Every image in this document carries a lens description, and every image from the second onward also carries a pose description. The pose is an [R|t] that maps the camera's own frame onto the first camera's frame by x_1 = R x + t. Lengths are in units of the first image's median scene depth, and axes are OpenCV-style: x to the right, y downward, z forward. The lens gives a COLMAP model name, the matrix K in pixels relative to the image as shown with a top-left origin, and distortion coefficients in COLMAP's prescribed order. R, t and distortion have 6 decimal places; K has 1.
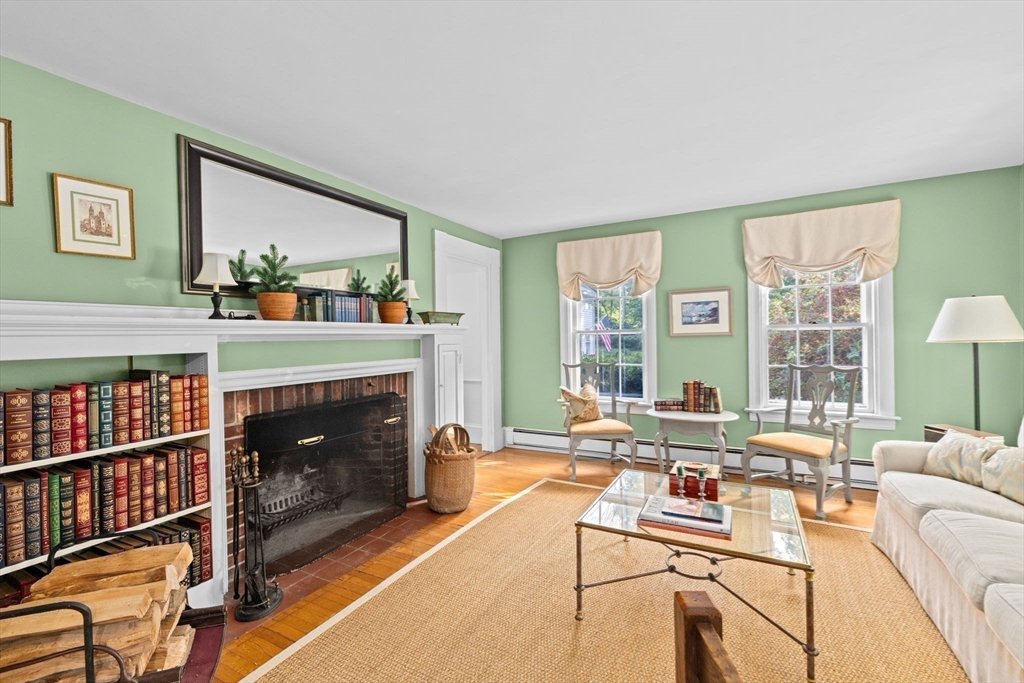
lens RADIAL K [[439.3, 0, 510.3], [0, 439.3, 340.8], [0, 0, 1]] dist [0.001224, 0.000968]
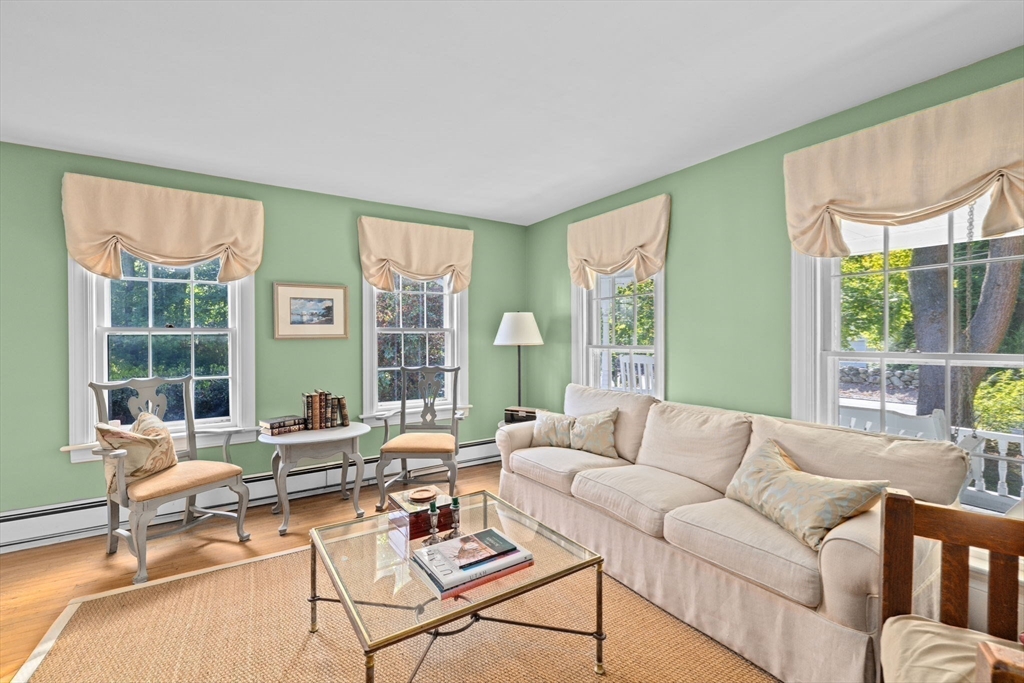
lens RADIAL K [[439.3, 0, 511.0], [0, 439.3, 340.1], [0, 0, 1]] dist [0.001224, 0.000968]
pose [[0.475195, 0.004813, 0.879867, -0.147300], [-0.000261, 0.999986, -0.005329, -0.003362], [-0.879880, 0.002303, 0.475190, 0.277288]]
